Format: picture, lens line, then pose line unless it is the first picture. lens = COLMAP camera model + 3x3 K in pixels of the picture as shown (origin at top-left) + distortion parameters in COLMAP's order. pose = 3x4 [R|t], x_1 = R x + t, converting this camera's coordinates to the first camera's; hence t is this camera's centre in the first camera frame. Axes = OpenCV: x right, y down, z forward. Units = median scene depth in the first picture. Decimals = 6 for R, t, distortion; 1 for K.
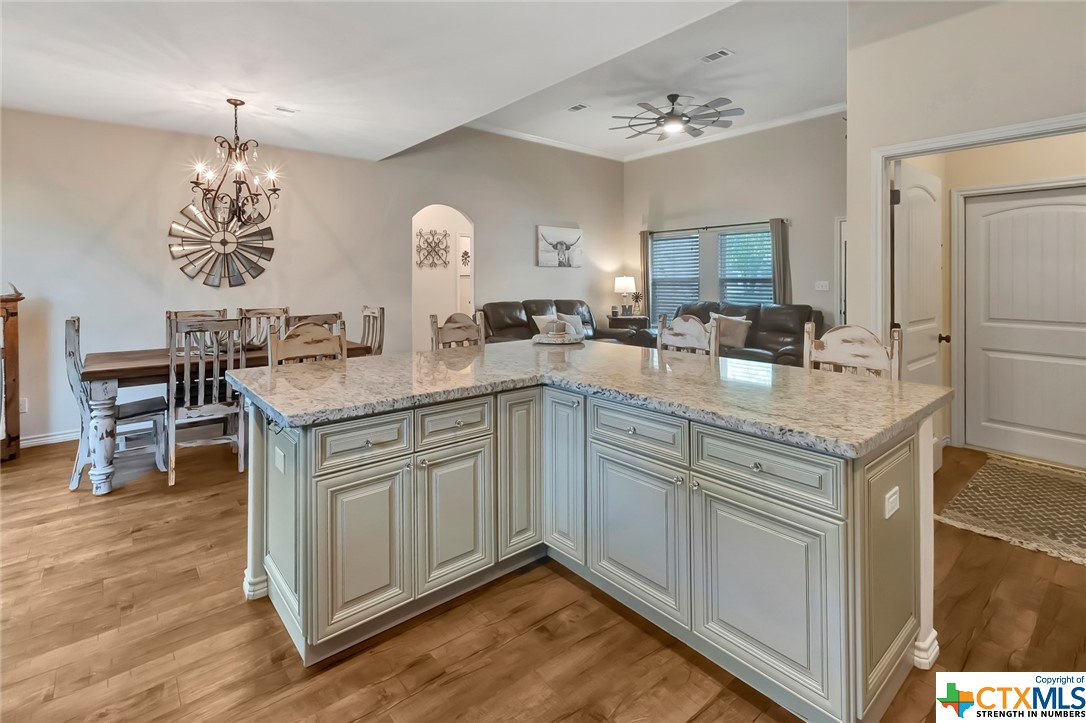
lens RADIAL K [[486.1, 0, 528.7], [0, 486.1, 278.3], [0, 0, 1]] dist [0.003668, -0.001576]
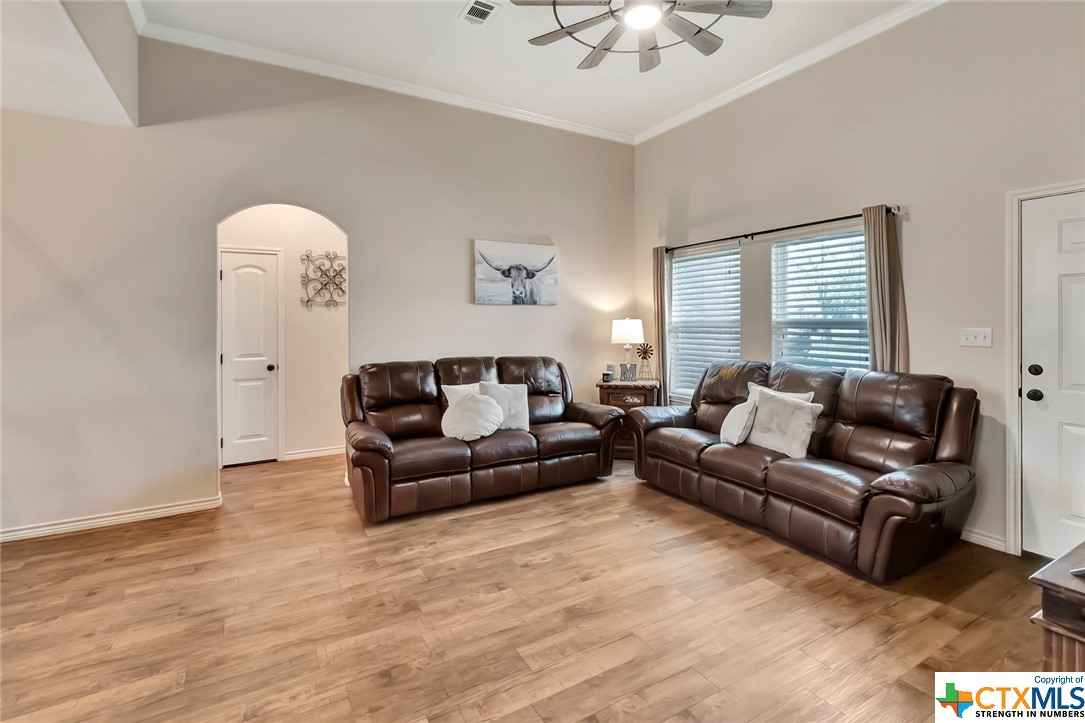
lens RADIAL K [[485.6, 0, 561.5], [0, 485.6, 319.4], [0, 0, 1]] dist [0.003668, -0.001576]
pose [[0.990088, -0.006882, -0.140280, 0.215251], [0.006909, 0.999976, -0.000296, -0.003556], [0.140279, -0.000676, 0.990112, 0.379293]]
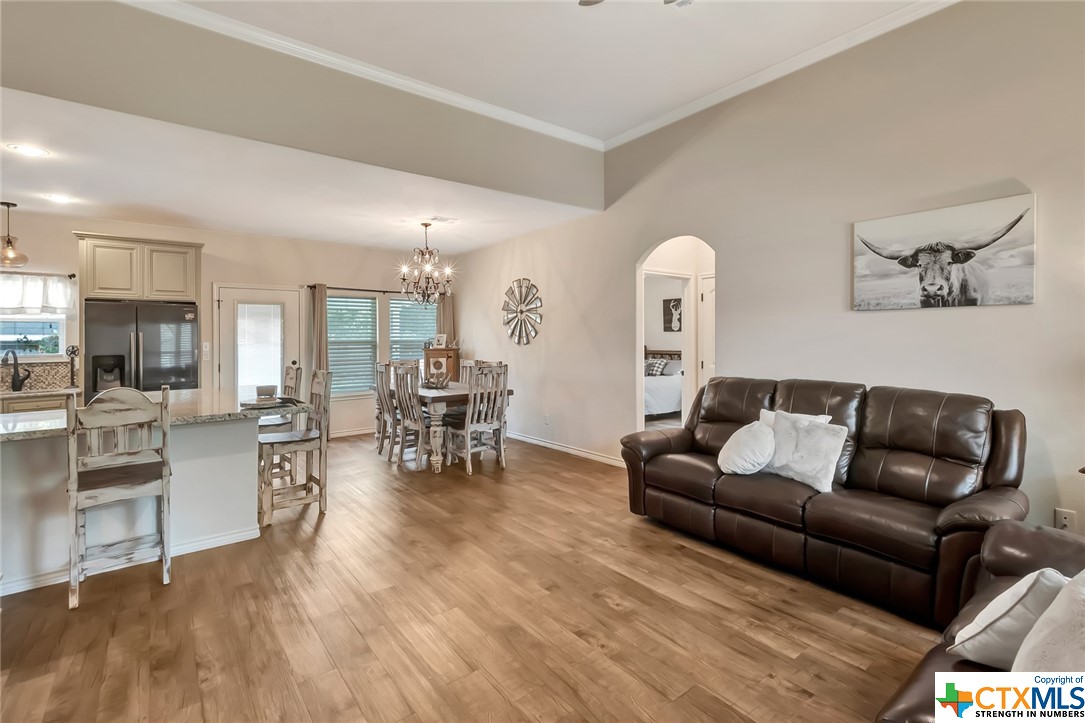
lens RADIAL K [[485.6, 0, 559.2], [0, 485.6, 340.7], [0, 0, 1]] dist [0.003668, -0.001576]
pose [[0.028967, 0.004169, -0.999572, 0.465754], [0.011690, 0.999921, 0.004509, -0.001639], [0.999512, -0.011816, 0.028916, 0.685726]]
